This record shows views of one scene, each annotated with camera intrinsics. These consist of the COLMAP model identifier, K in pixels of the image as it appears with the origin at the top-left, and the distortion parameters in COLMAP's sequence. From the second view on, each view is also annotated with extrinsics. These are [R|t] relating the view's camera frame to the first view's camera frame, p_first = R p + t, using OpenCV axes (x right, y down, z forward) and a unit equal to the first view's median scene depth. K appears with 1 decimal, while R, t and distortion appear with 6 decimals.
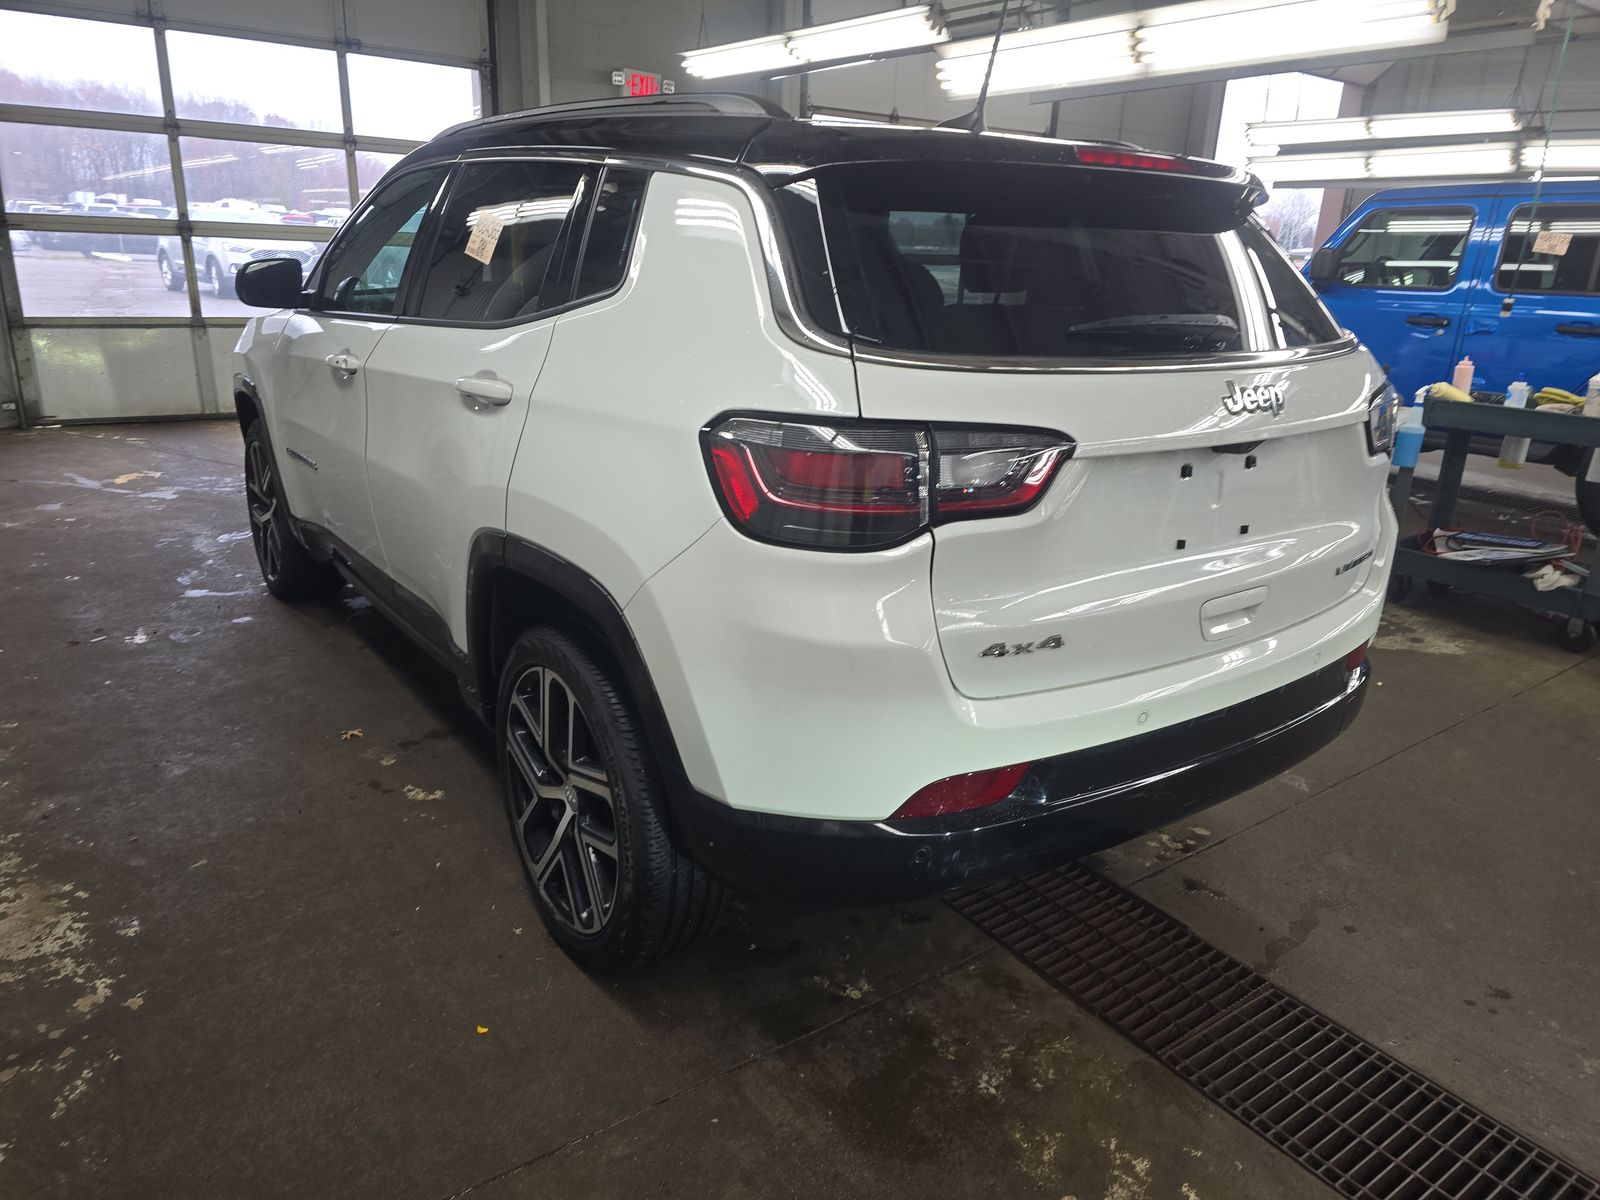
lens RADIAL K [[1060.1, 0, 800.0], [0, 1060.1, 600.0], [0, 0, 1]] dist [0.074008, -0.071230]
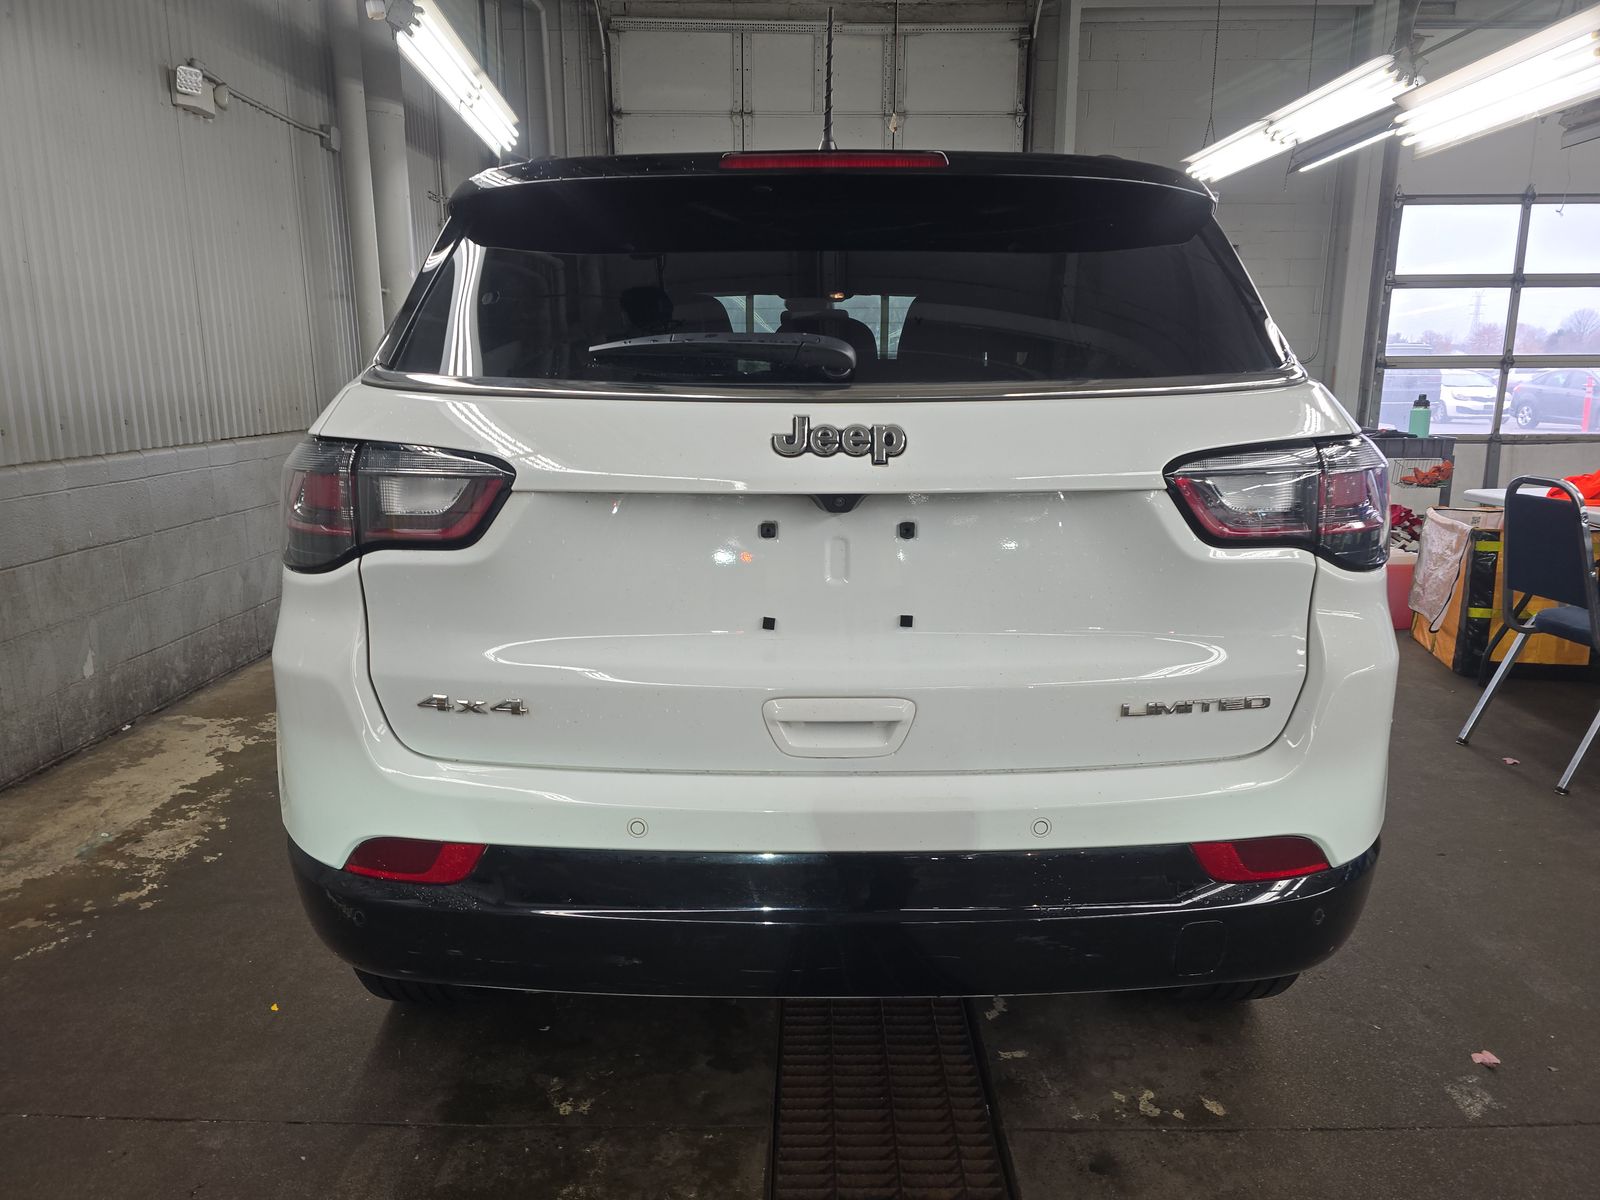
lens RADIAL K [[1060.1, 0, 800.0], [0, 1060.1, 600.0], [0, 0, 1]] dist [0.074008, -0.071230]
pose [[0.809508, 0.086061, -0.580768, 0.716826], [-0.155492, 0.985302, -0.070728, -0.016281], [0.566144, 0.147560, 0.810991, 0.334361]]
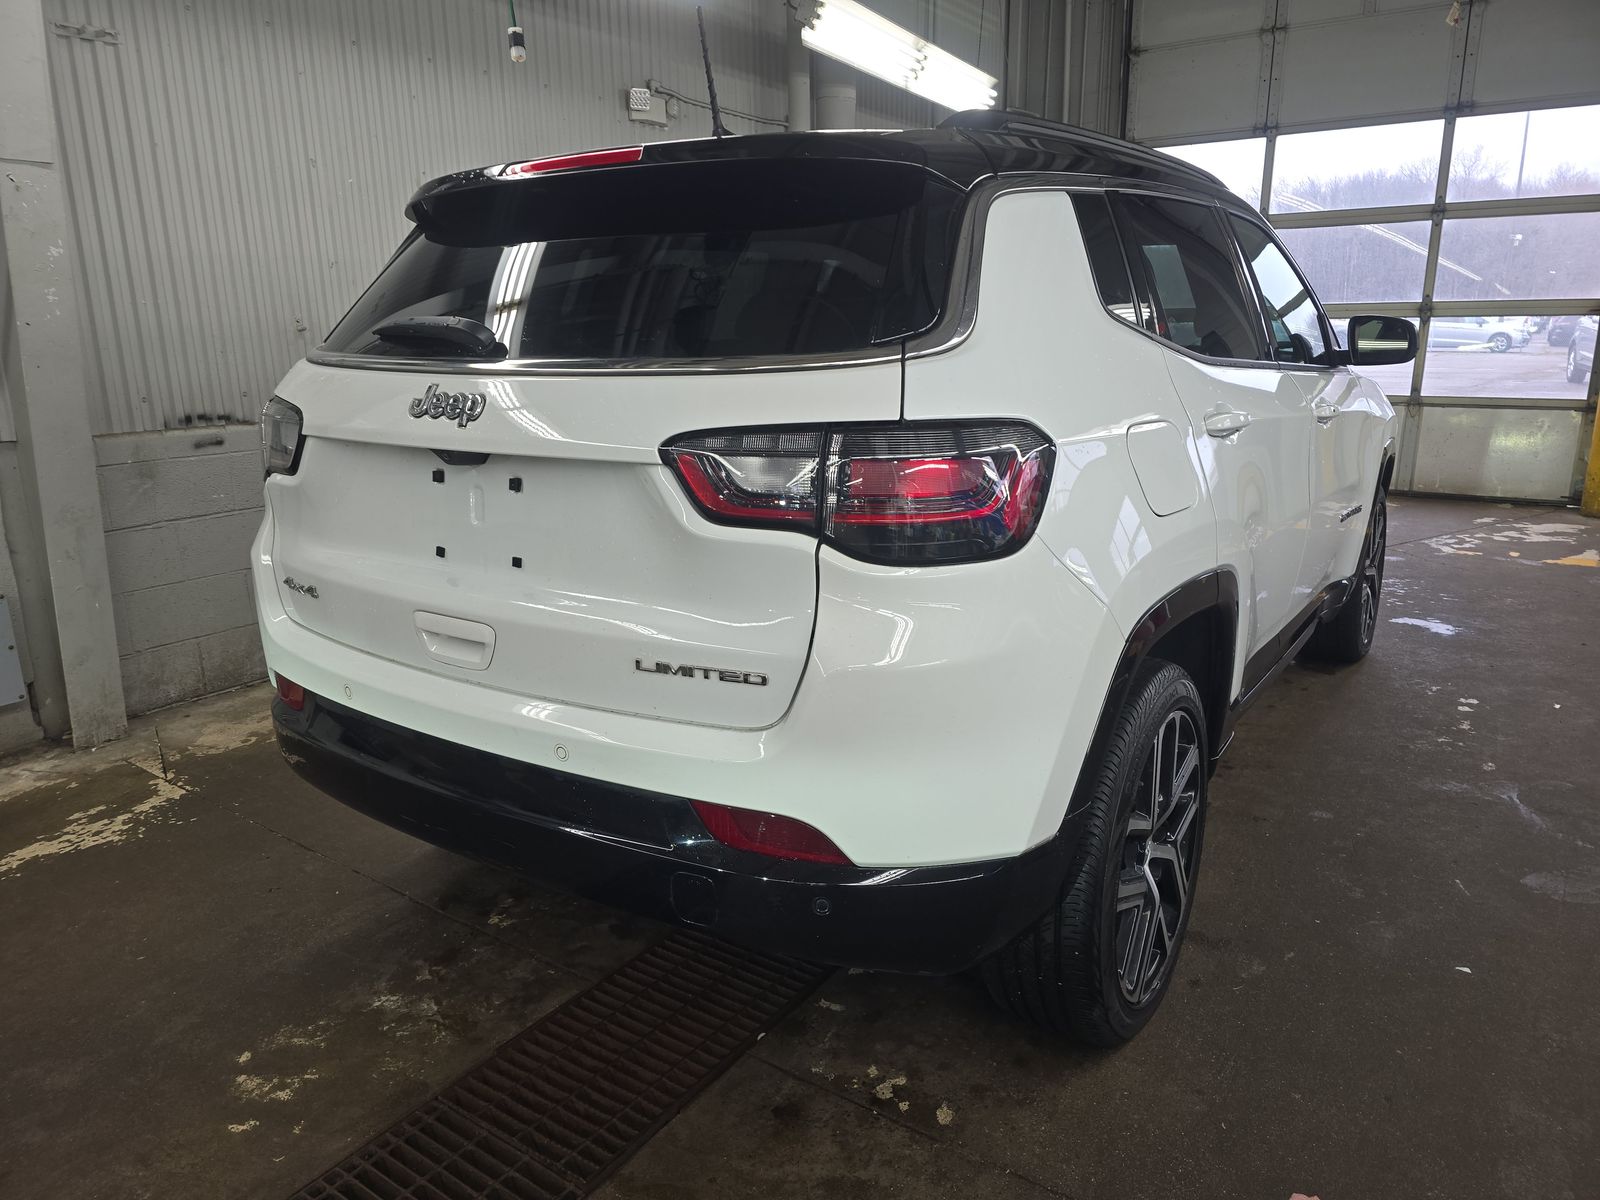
lens RADIAL K [[1060.1, 0, 800.0], [0, 1060.1, 600.0], [0, 0, 1]] dist [0.074008, -0.071230]
pose [[0.341569, 0.193258, -0.919773, 1.196273], [-0.270758, 0.957376, 0.100610, -0.171771], [0.900012, 0.214670, 0.379336, 0.814692]]
